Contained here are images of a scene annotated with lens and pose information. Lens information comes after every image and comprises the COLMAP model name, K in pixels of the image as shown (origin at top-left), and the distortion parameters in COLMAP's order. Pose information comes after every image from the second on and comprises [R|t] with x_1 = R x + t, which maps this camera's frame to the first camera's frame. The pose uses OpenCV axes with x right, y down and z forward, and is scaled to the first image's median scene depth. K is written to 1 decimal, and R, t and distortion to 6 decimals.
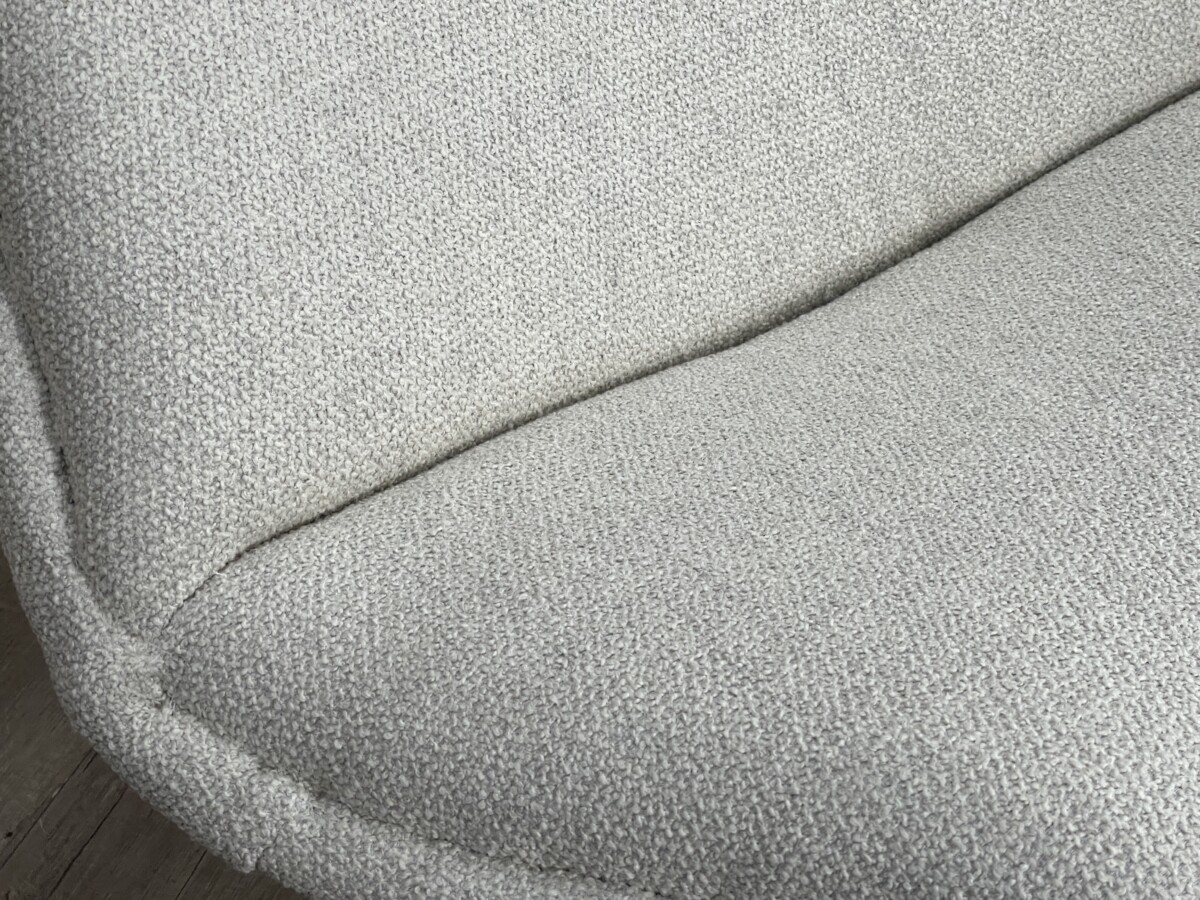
lens RADIAL K [[2260.4, 0, 604.6], [0, 2260.4, 454.3], [0, 0, 1]] dist [0.209545, 0.000000]
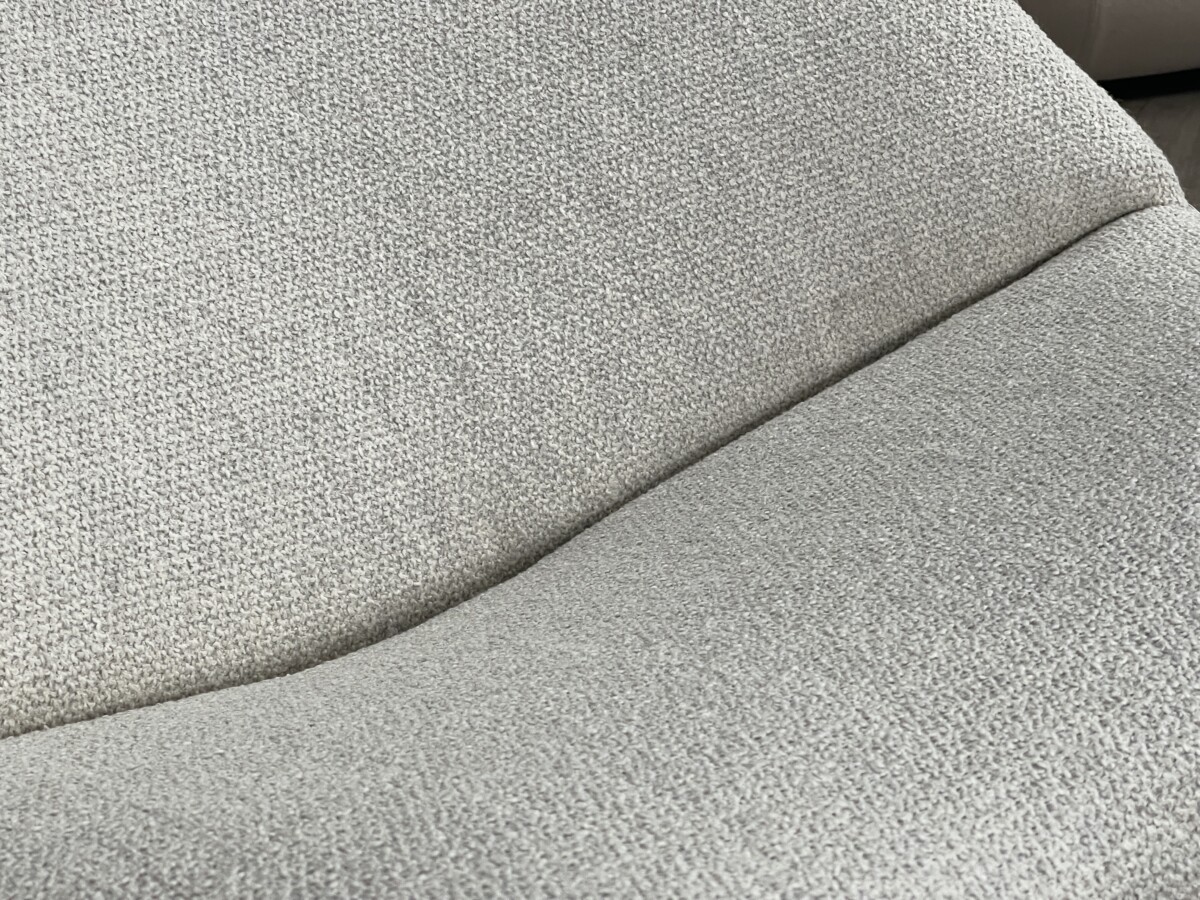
lens RADIAL K [[2260.4, 0, 589.2], [0, 2260.4, 452.1], [0, 0, 1]] dist [0.209545, 0.000000]
pose [[0.994471, -0.058438, 0.087254, 0.109301], [0.083975, 0.941436, -0.326569, 0.172108], [-0.063059, 0.332090, 0.941137, 0.140349]]
